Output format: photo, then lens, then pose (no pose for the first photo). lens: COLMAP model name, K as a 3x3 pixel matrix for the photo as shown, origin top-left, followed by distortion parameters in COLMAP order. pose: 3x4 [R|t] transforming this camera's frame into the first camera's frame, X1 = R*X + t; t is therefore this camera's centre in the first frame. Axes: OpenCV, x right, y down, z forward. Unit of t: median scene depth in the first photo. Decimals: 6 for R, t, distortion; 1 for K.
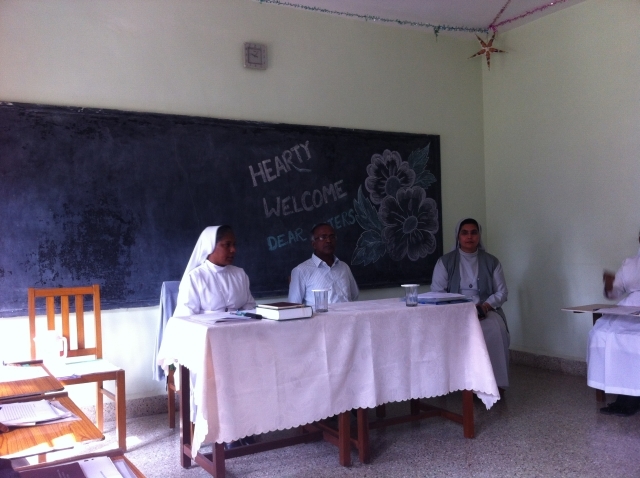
lens RADIAL K [[630.9, 0, 320.0], [0, 630.9, 239.0], [0, 0, 1]] dist [0.094958, -0.335326]
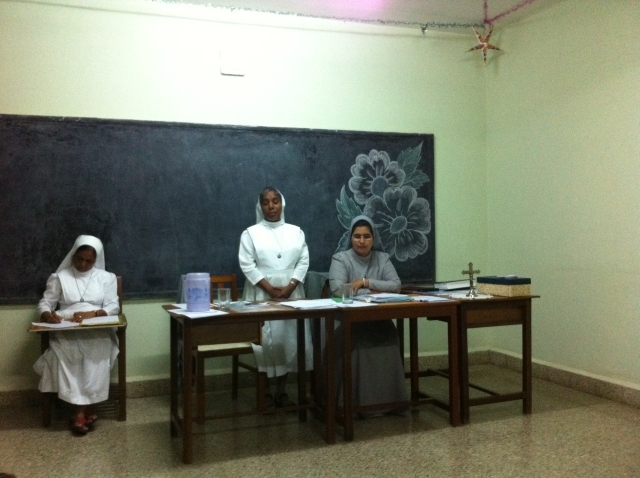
lens RADIAL K [[630.9, 0, 320.0], [0, 630.9, 239.0], [0, 0, 1]] dist [0.094958, -0.335326]
pose [[0.983384, 0.013793, -0.181013, 0.205309], [-0.012100, 0.999872, 0.010453, -0.009361], [0.181134, -0.008089, 0.983425, -0.002285]]
